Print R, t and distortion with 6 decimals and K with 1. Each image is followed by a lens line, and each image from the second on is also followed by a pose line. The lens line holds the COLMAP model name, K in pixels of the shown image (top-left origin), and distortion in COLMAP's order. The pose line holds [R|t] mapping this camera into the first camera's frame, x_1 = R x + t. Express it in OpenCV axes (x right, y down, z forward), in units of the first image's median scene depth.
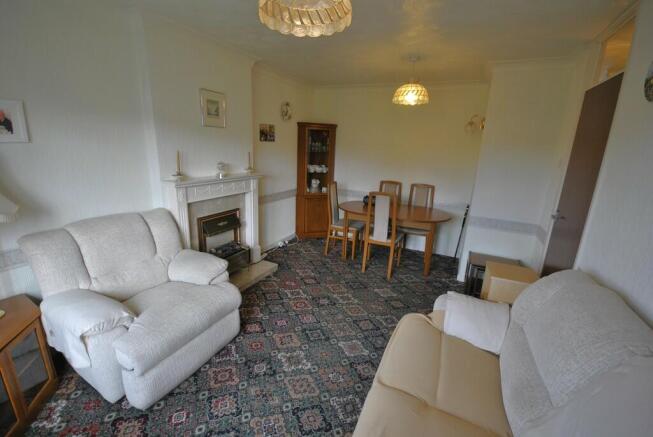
lens RADIAL K [[283.6, 0, 329.7], [0, 283.6, 219.1], [0, 0, 1]] dist [-0.010238, -0.000747]
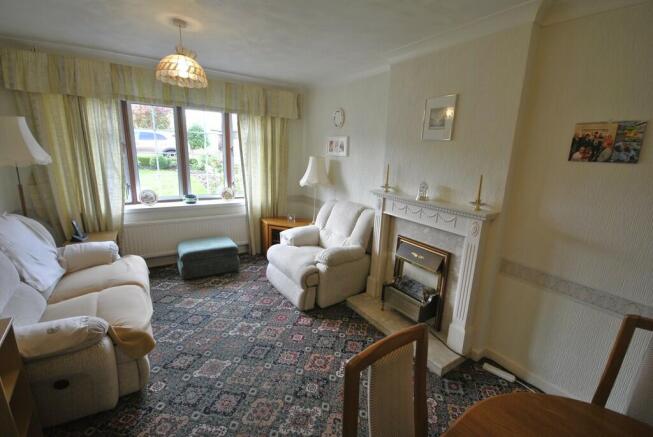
lens RADIAL K [[283.6, 0, 330.1], [0, 283.6, 218.3], [0, 0, 1]] dist [-0.010238, -0.000747]
pose [[-0.503796, 0.126328, -0.854535, 0.492753], [-0.288744, 0.907720, 0.304421, -0.290441], [0.814135, 0.400108, -0.420829, 1.223576]]
